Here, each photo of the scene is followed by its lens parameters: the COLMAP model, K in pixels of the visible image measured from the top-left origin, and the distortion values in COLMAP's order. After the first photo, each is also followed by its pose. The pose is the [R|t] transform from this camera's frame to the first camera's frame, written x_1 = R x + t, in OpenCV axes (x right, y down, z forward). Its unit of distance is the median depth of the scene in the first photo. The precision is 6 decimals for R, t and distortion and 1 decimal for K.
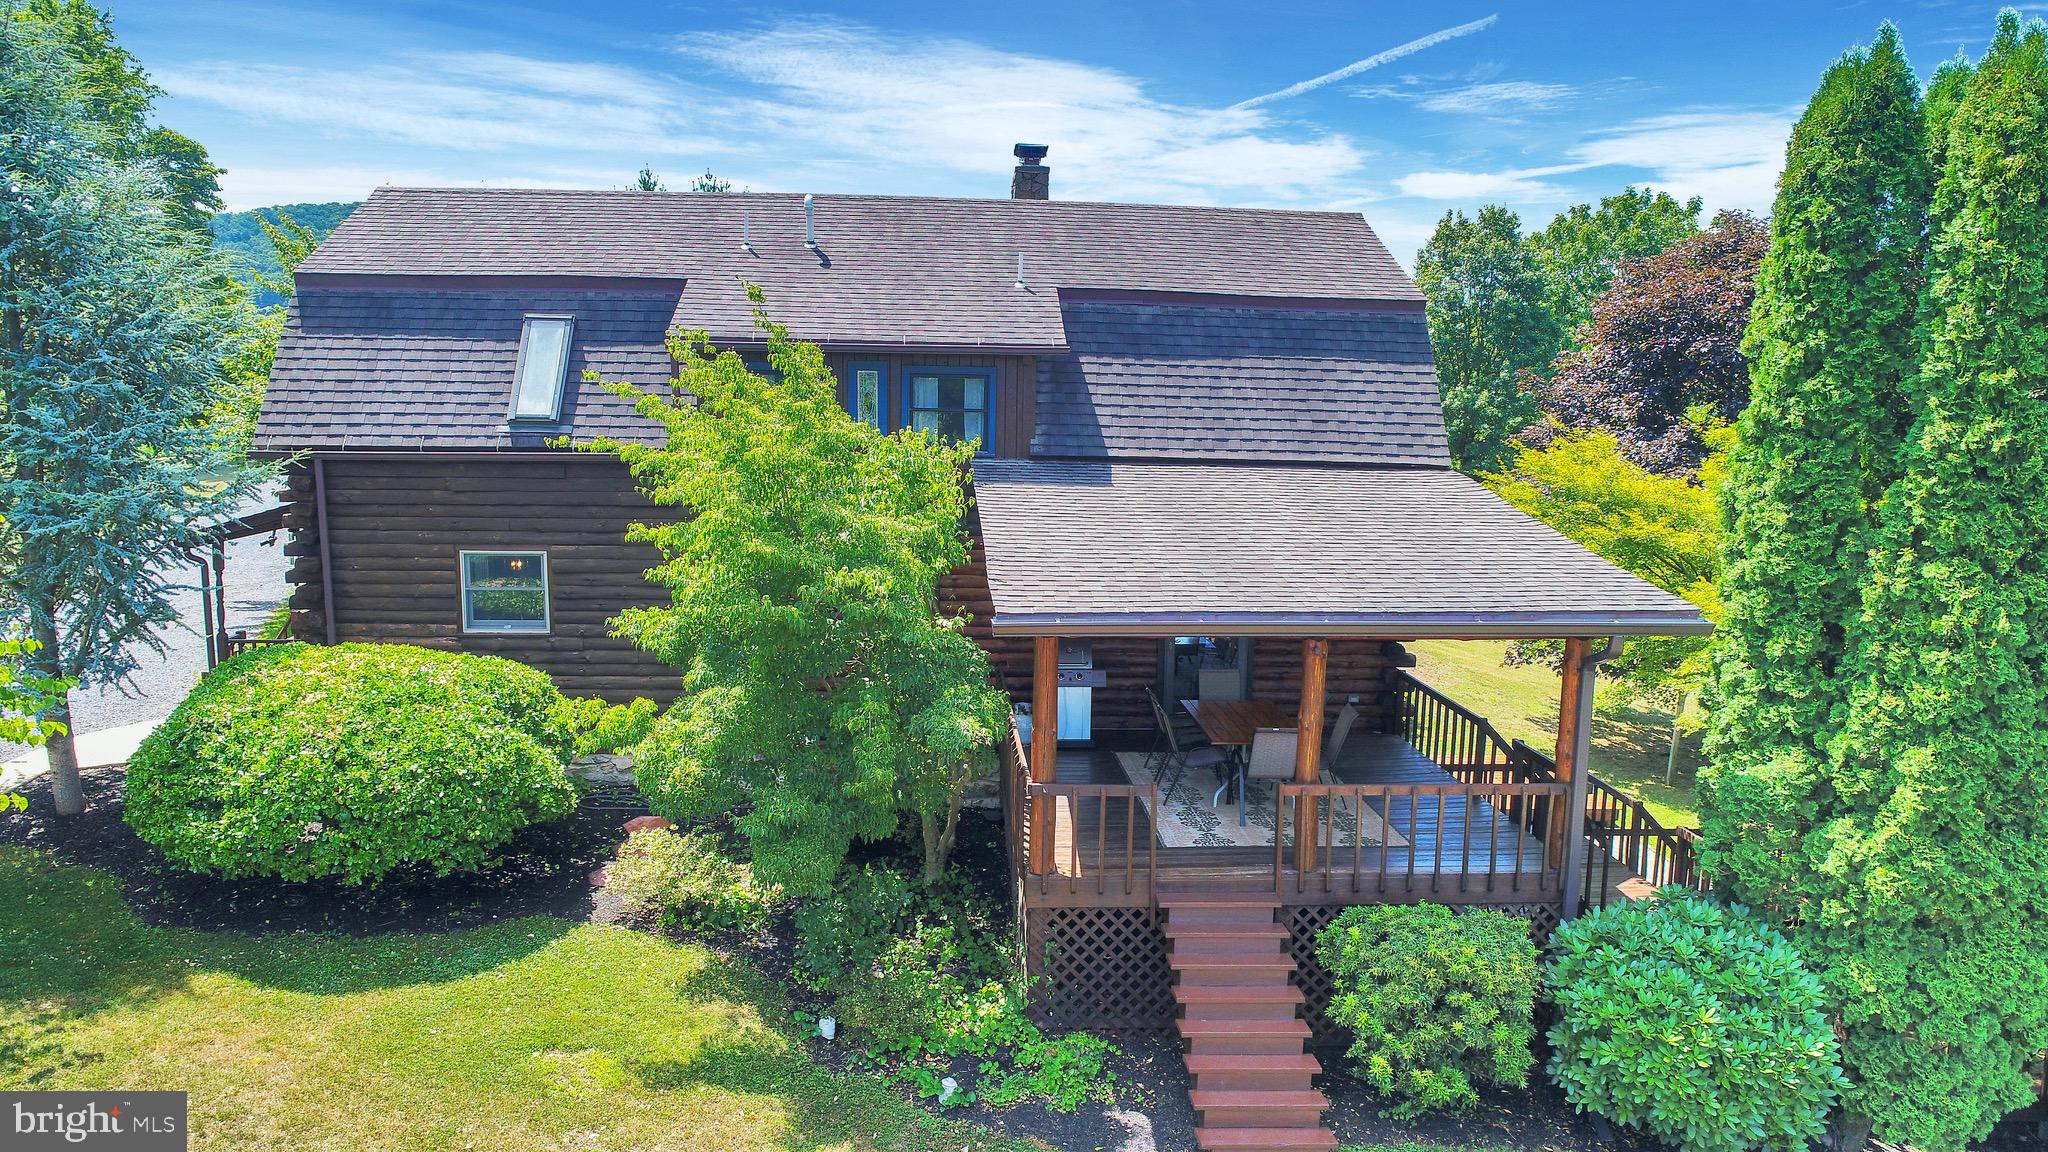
lens RADIAL K [[1374.4, 0, 1024.0], [0, 1374.4, 576.0], [0, 0, 1]] dist [0.002263, -0.002958]
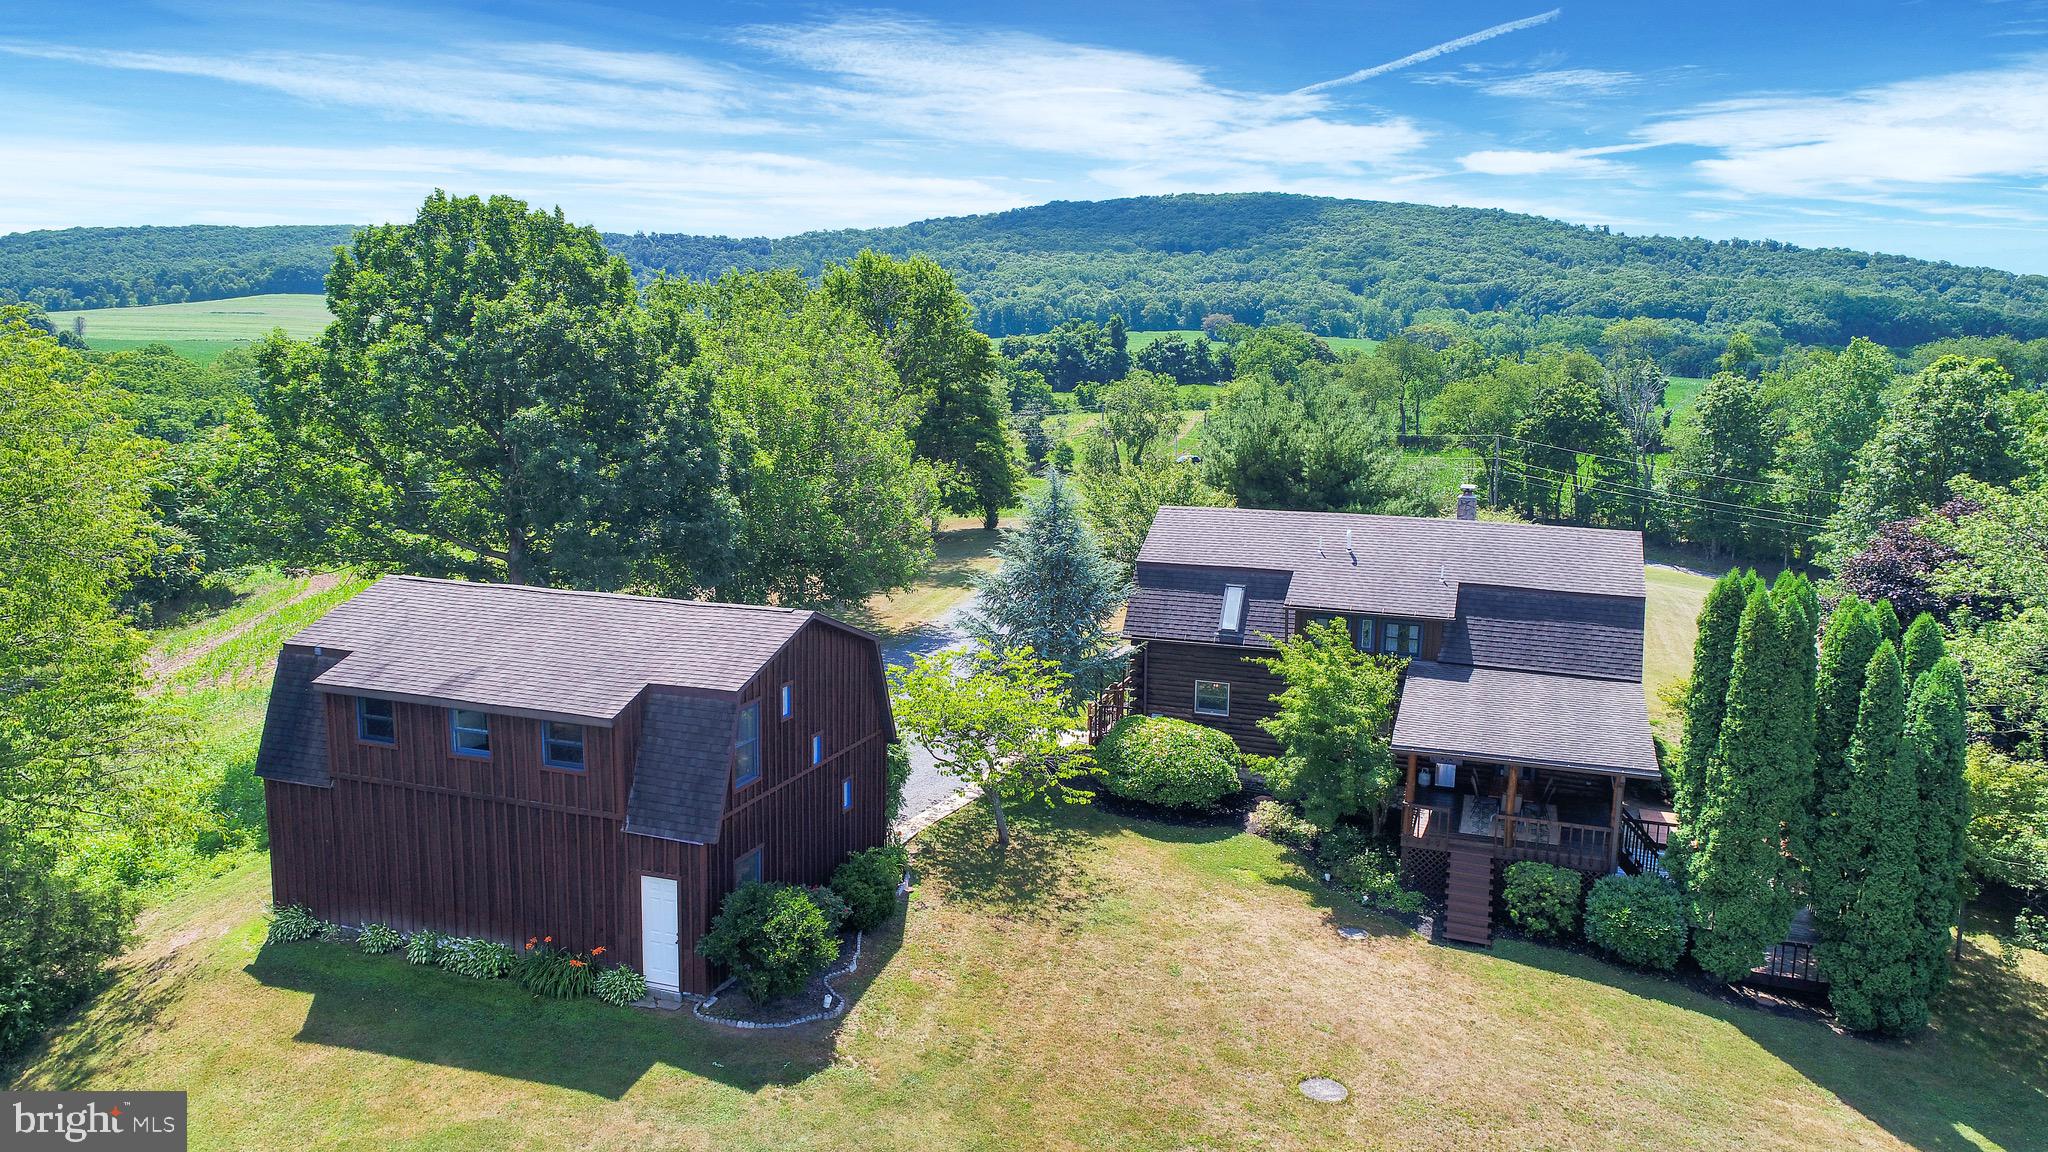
lens RADIAL K [[1374.4, 0, 1024.0], [0, 1374.4, 576.0], [0, 0, 1]] dist [0.002263, -0.002958]
pose [[0.915021, 0.062596, -0.398519, 0.371170], [-0.058639, 0.998034, 0.022123, -0.318538], [0.399121, 0.003126, 0.916893, -1.838558]]
